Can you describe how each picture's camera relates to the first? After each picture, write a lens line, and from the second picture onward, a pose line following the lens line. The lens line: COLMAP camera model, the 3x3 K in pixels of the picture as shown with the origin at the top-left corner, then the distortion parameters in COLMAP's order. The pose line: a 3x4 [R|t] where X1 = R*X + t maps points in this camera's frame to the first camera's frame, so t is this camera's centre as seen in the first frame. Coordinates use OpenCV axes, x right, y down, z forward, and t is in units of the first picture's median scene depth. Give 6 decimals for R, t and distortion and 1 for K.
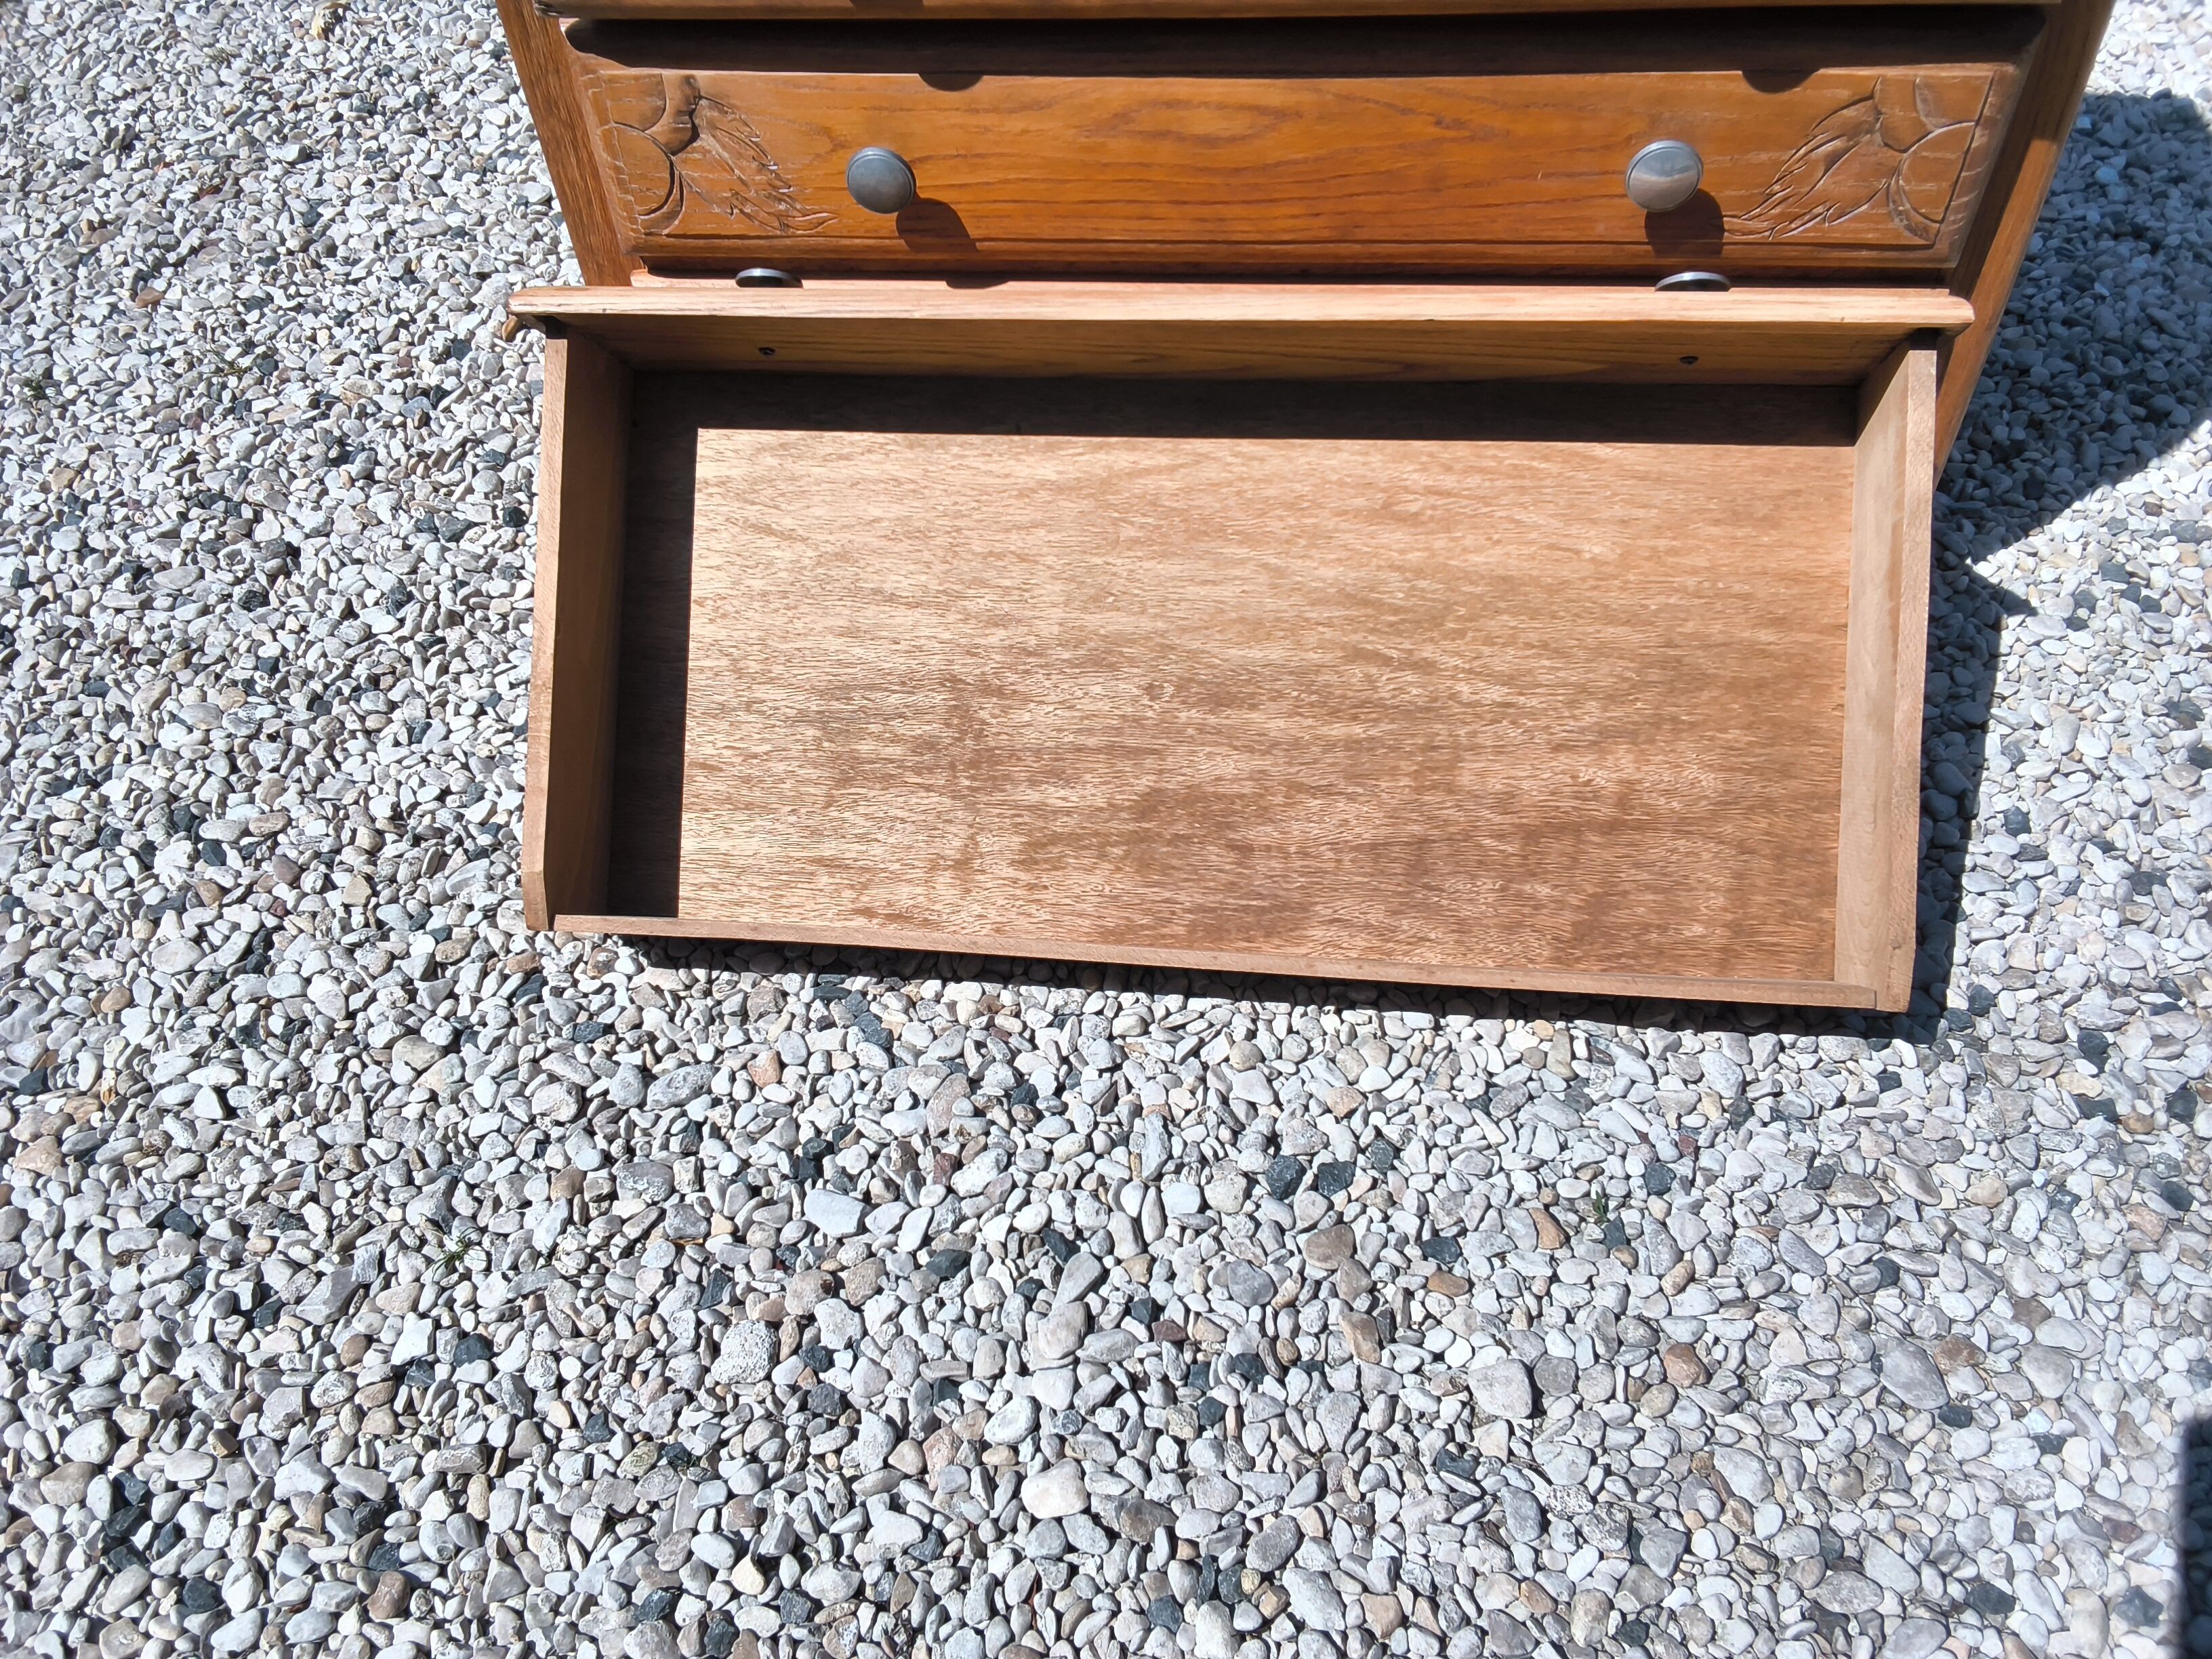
lens RADIAL K [[1750.2, 0, 1093.8], [0, 1750.2, 833.8], [0, 0, 1]] dist [0.089733, -0.147109]
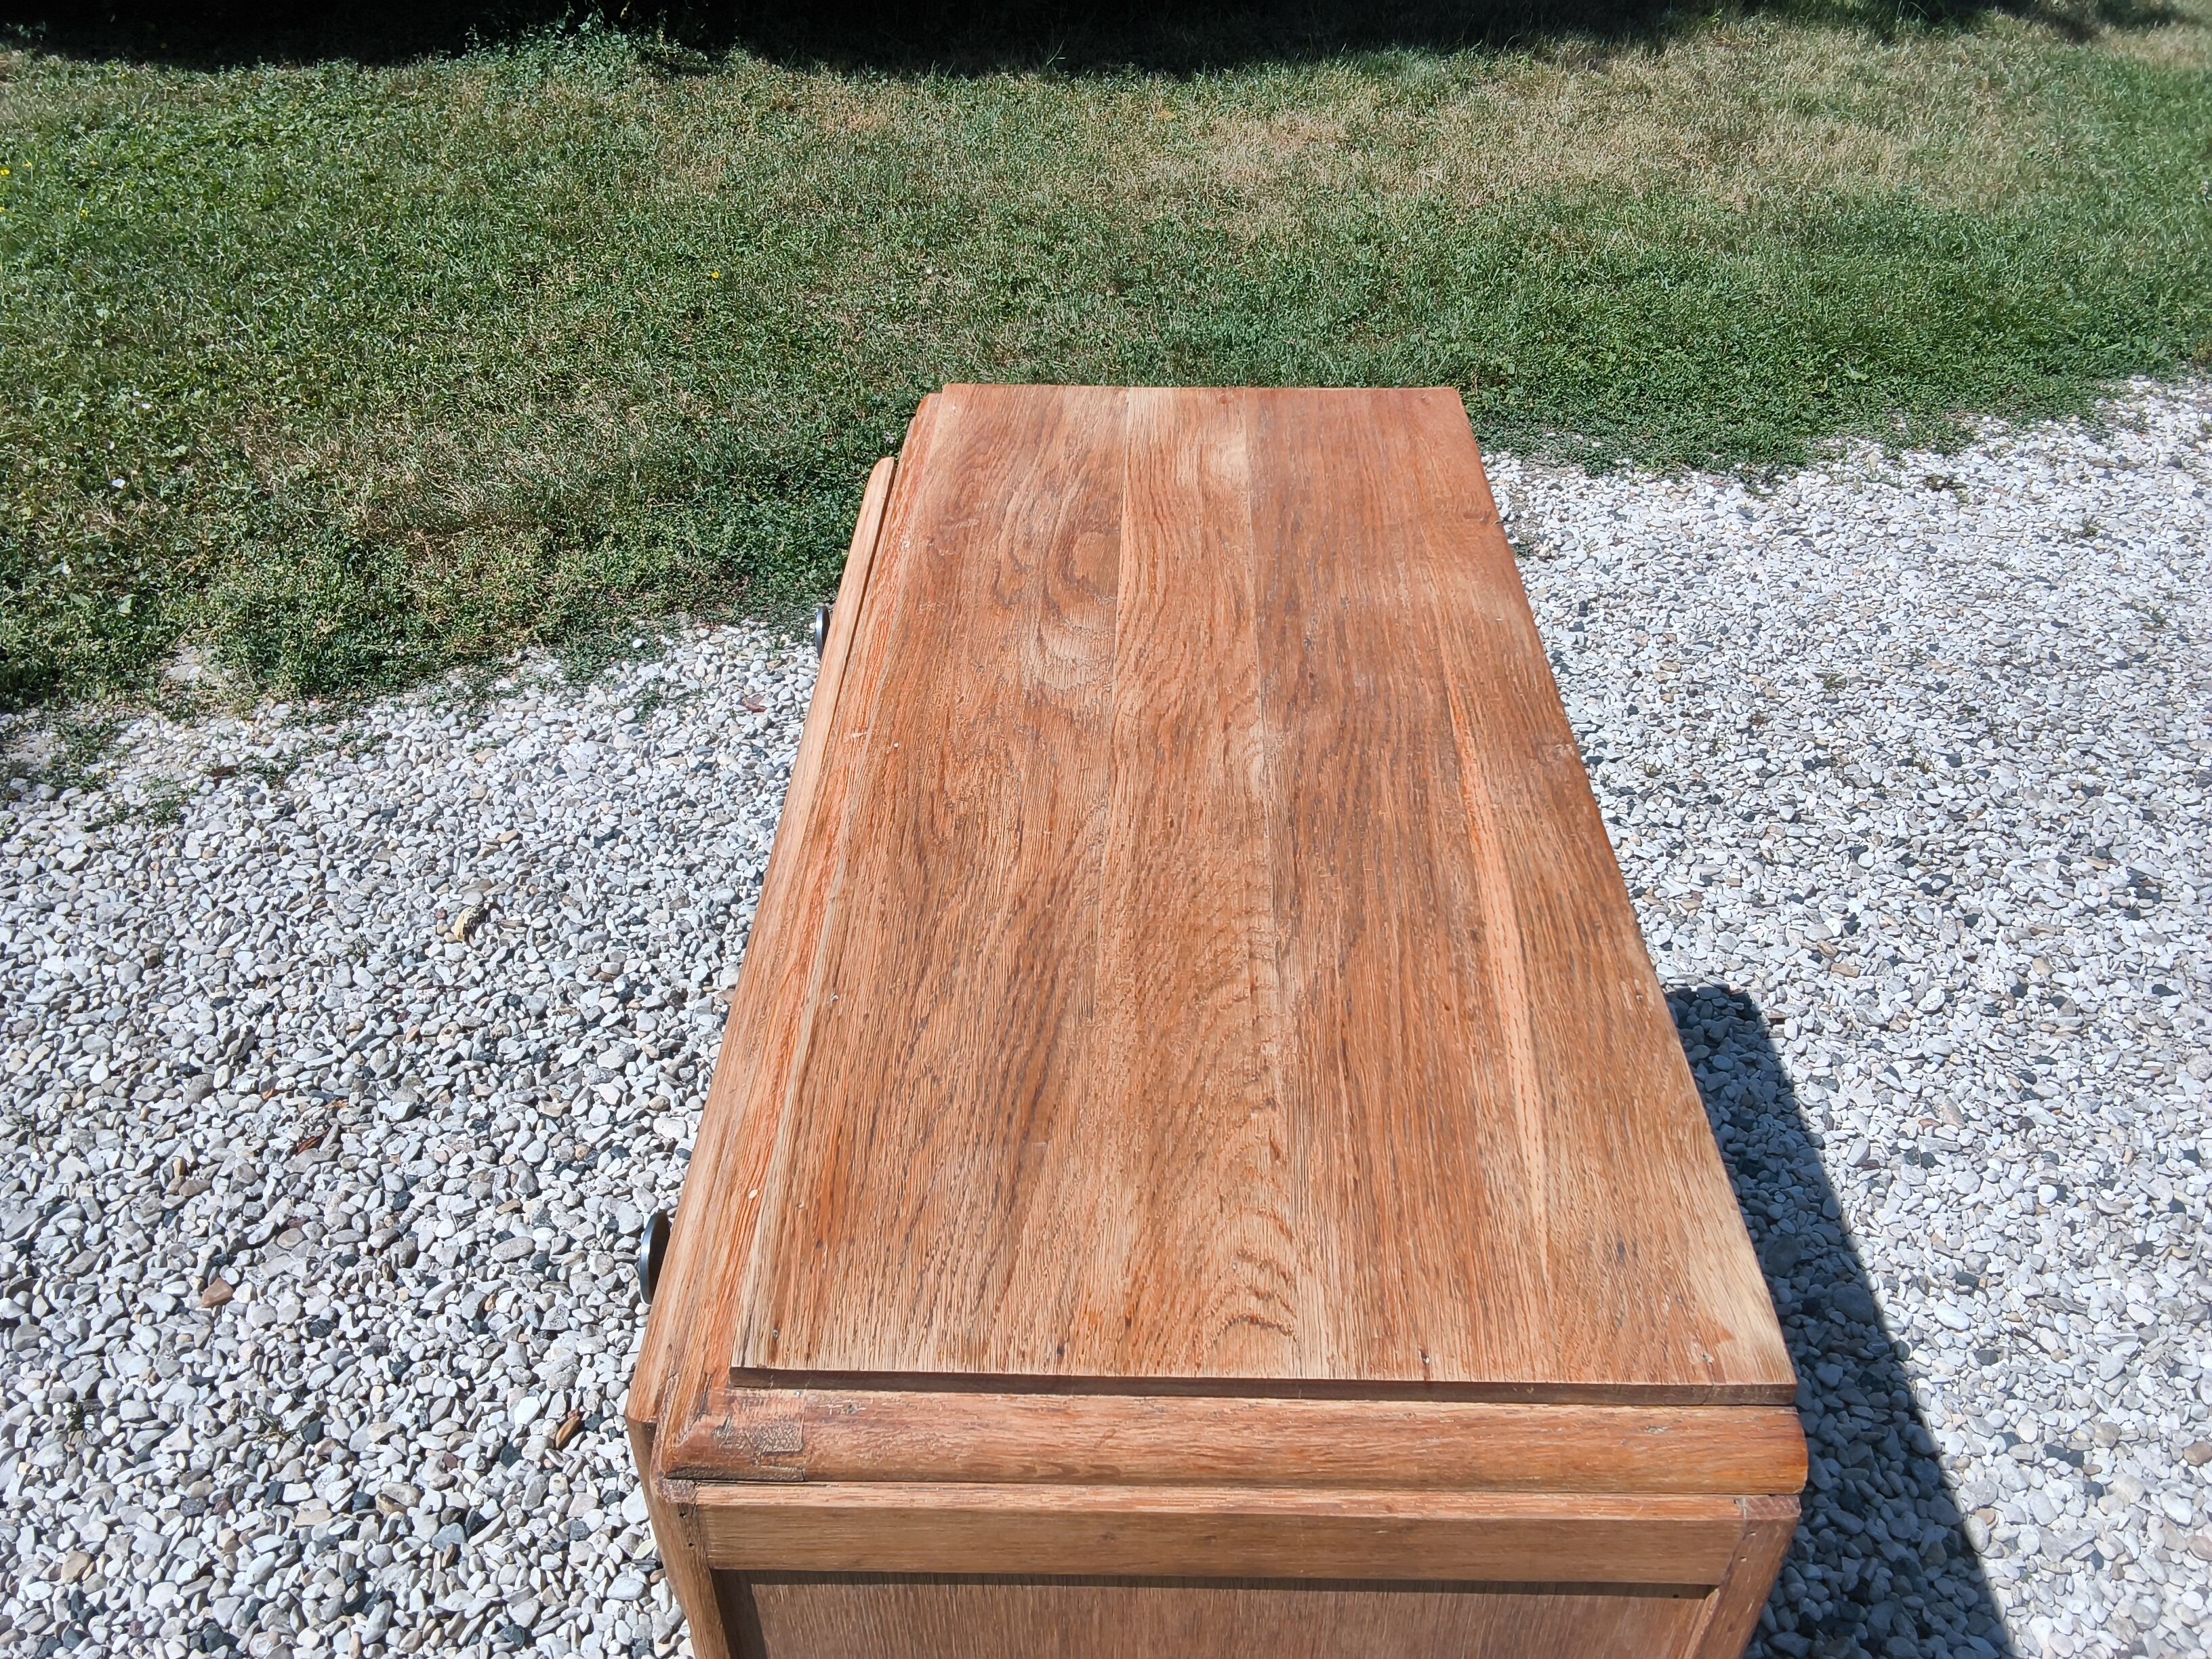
lens RADIAL K [[1750.2, 0, 1083.2], [0, 1750.2, 816.0], [0, 0, 1]] dist [0.089733, -0.147109]
pose [[0.990663, 0.125113, -0.054172, -0.050906], [-0.134295, 0.963994, -0.229523, -0.509527], [0.023505, 0.234655, 0.971795, -0.002448]]
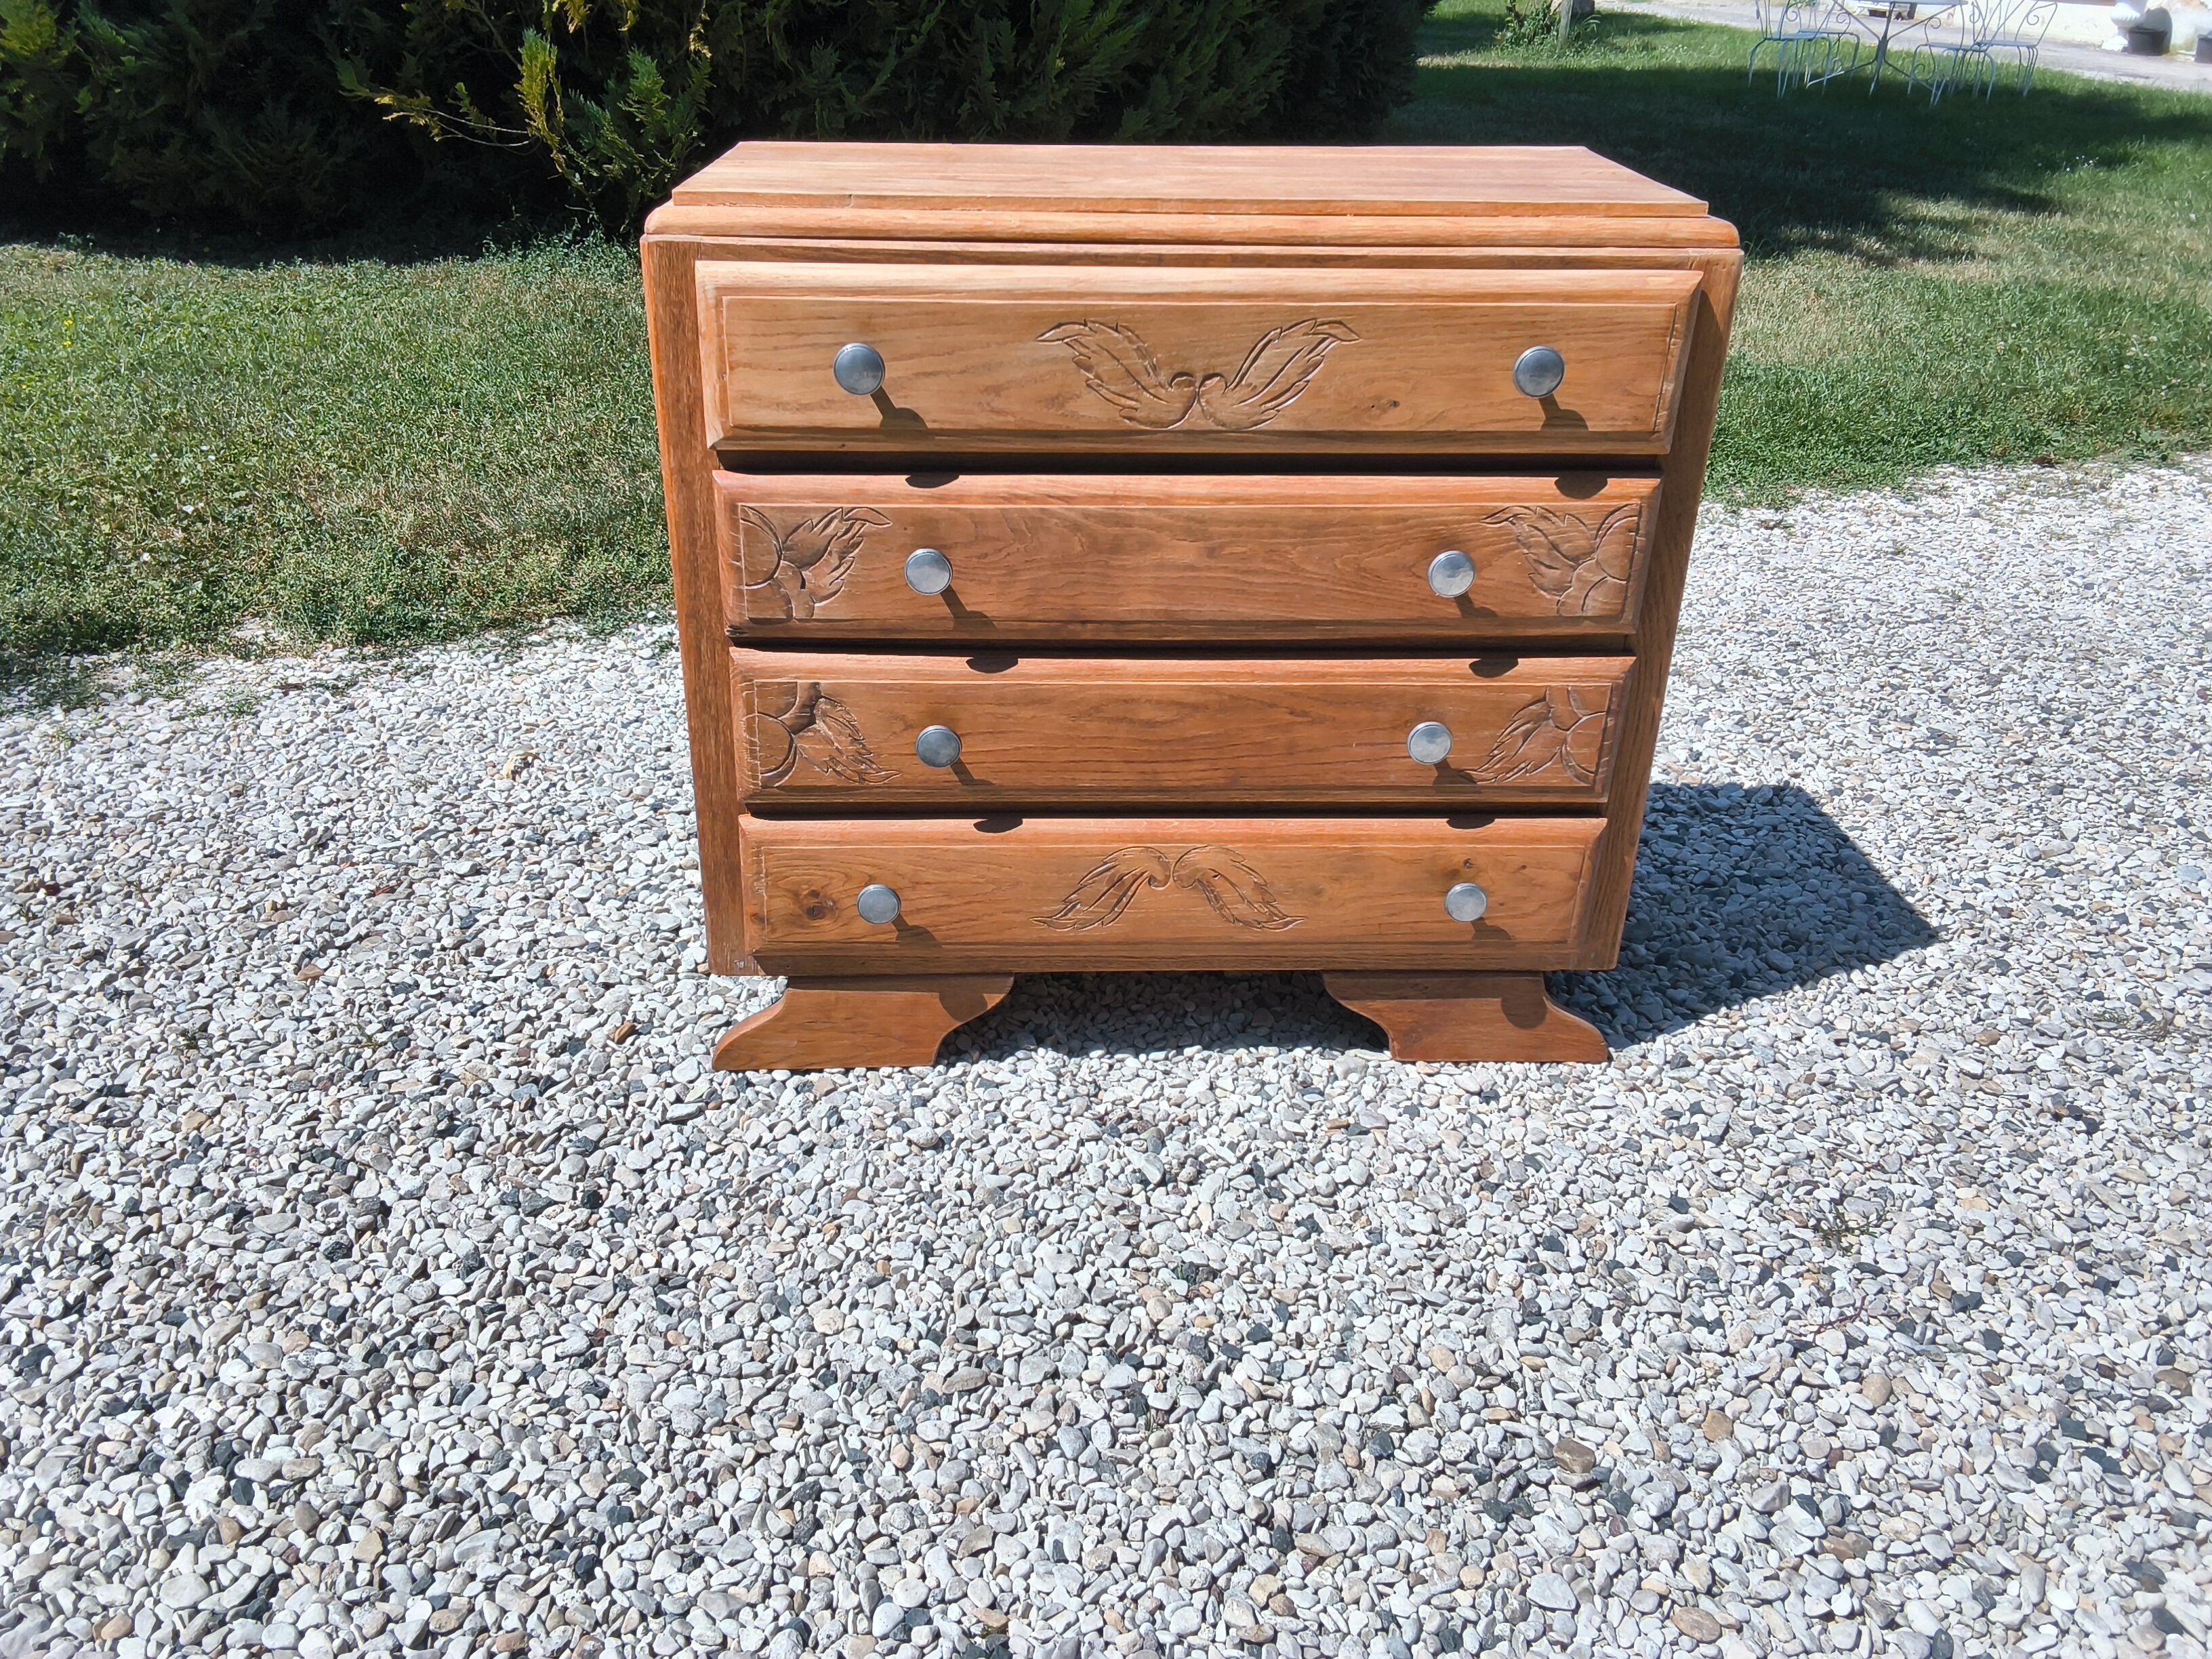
lens RADIAL K [[1750.2, 0, 1085.1], [0, 1750.2, 834.2], [0, 0, 1]] dist [0.089733, -0.147109]
pose [[0.993501, 0.106982, -0.038858, -0.006532], [-0.113585, 0.909922, -0.398924, 0.017476], [-0.007320, 0.400746, 0.916160, -0.102560]]
